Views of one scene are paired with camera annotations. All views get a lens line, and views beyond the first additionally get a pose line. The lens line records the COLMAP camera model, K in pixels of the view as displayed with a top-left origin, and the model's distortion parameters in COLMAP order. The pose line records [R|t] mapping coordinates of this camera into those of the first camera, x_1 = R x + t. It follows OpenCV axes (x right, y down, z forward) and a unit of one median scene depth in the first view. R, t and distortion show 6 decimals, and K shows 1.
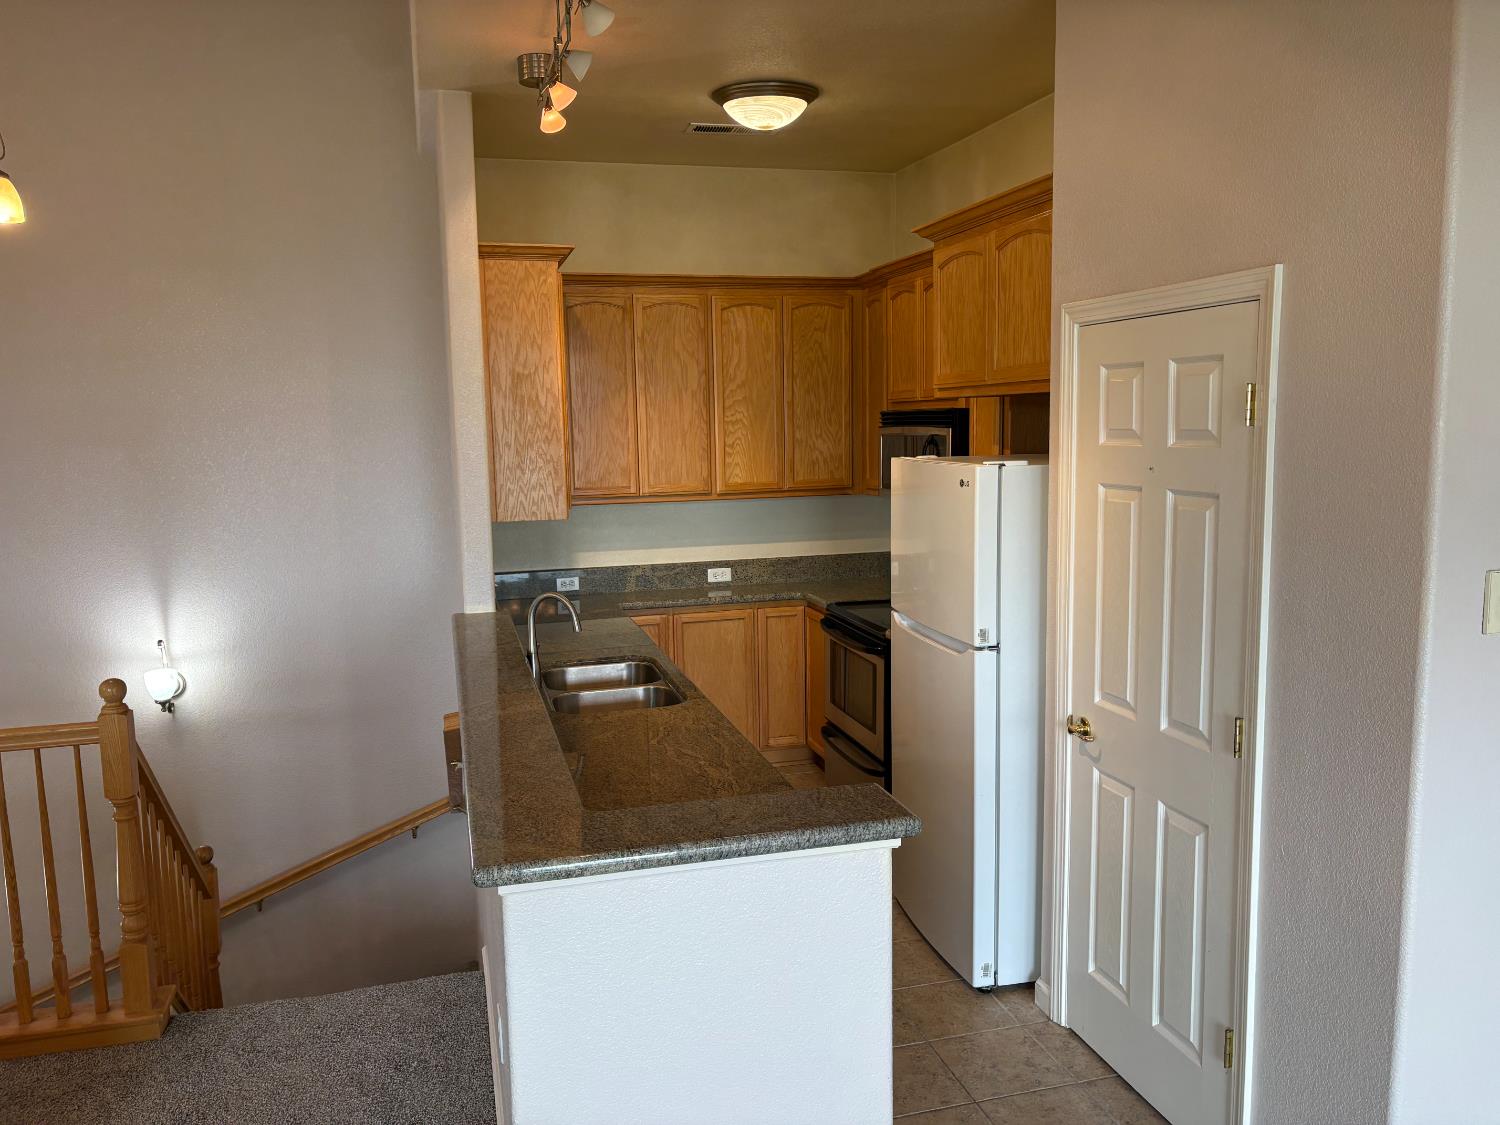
lens RADIAL K [[1134.1, 0, 751.6], [0, 1134.1, 569.8], [0, 0, 1]] dist [0.064196, -0.096599]
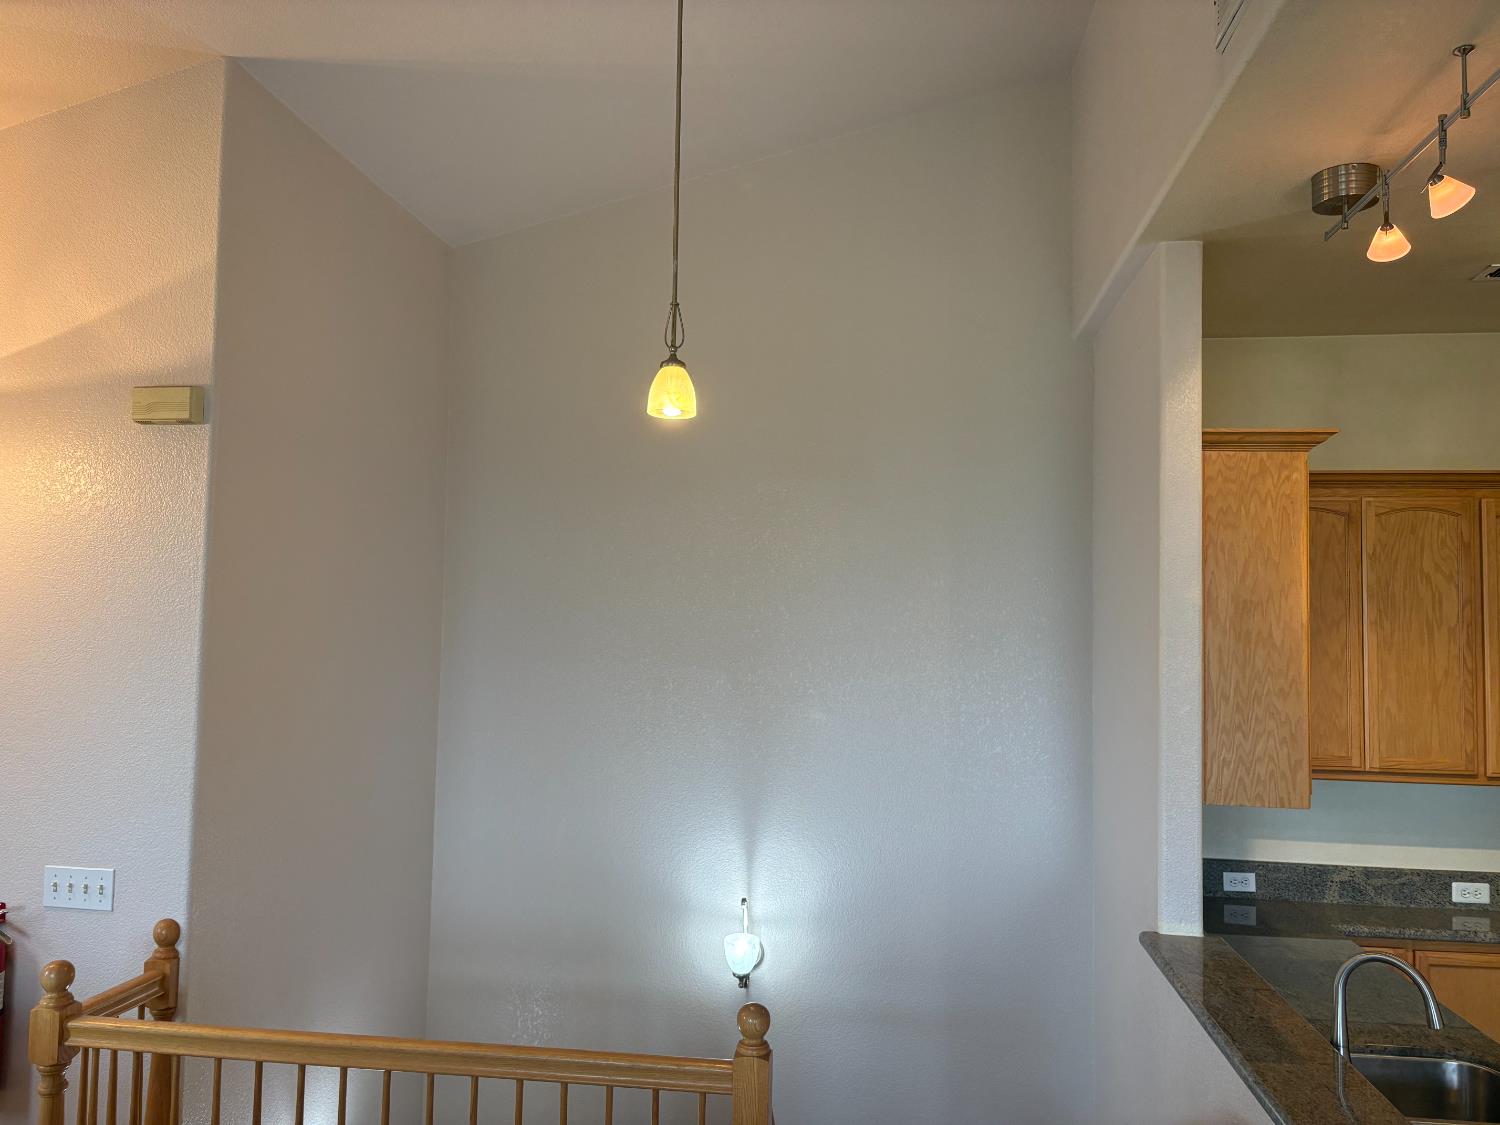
lens RADIAL K [[1135.5, 0, 747.1], [0, 1135.5, 559.1], [0, 0, 1]] dist [0.090509, -0.094498]
pose [[0.918624, 0.009349, -0.395022, -0.198874], [-0.087678, 0.979621, -0.180710, -0.035985], [0.385282, 0.200639, 0.900723, 0.201520]]
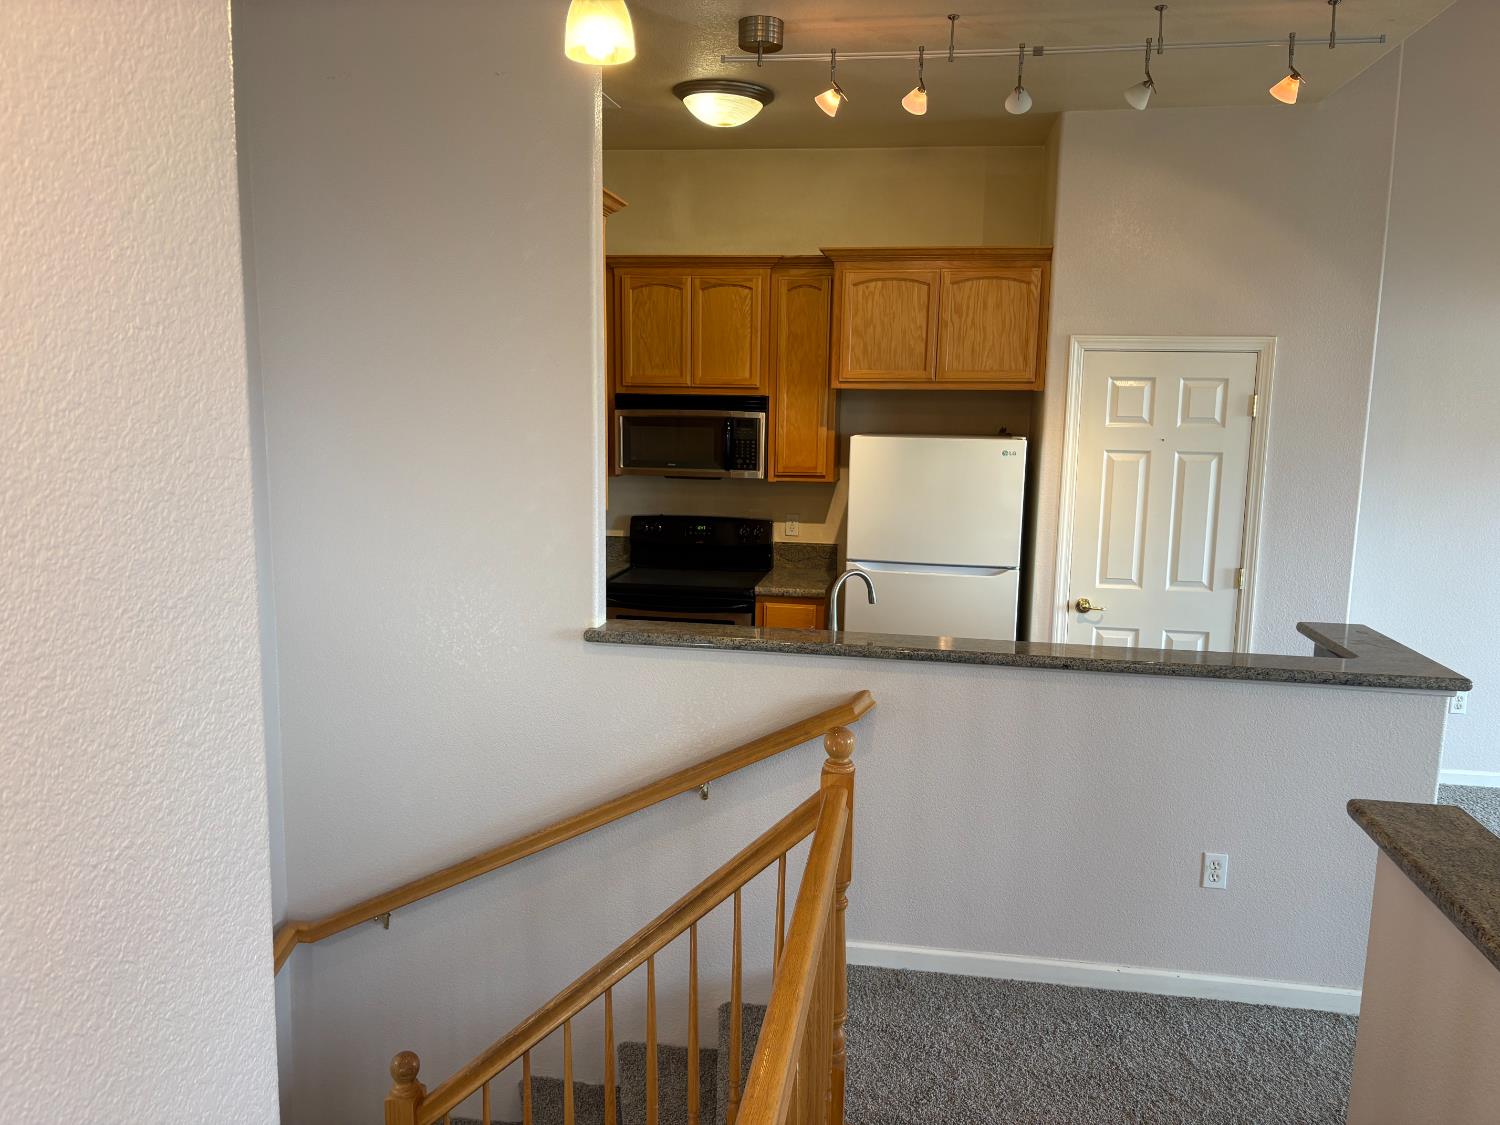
lens RADIAL K [[1135.5, 0, 747.1], [0, 1135.5, 559.1], [0, 0, 1]] dist [0.090509, -0.094498]
pose [[0.409746, -0.101983, 0.906481, -1.218328], [0.093700, 0.993180, 0.069383, -0.071661], [-0.907375, 0.056508, 0.416507, 0.691463]]
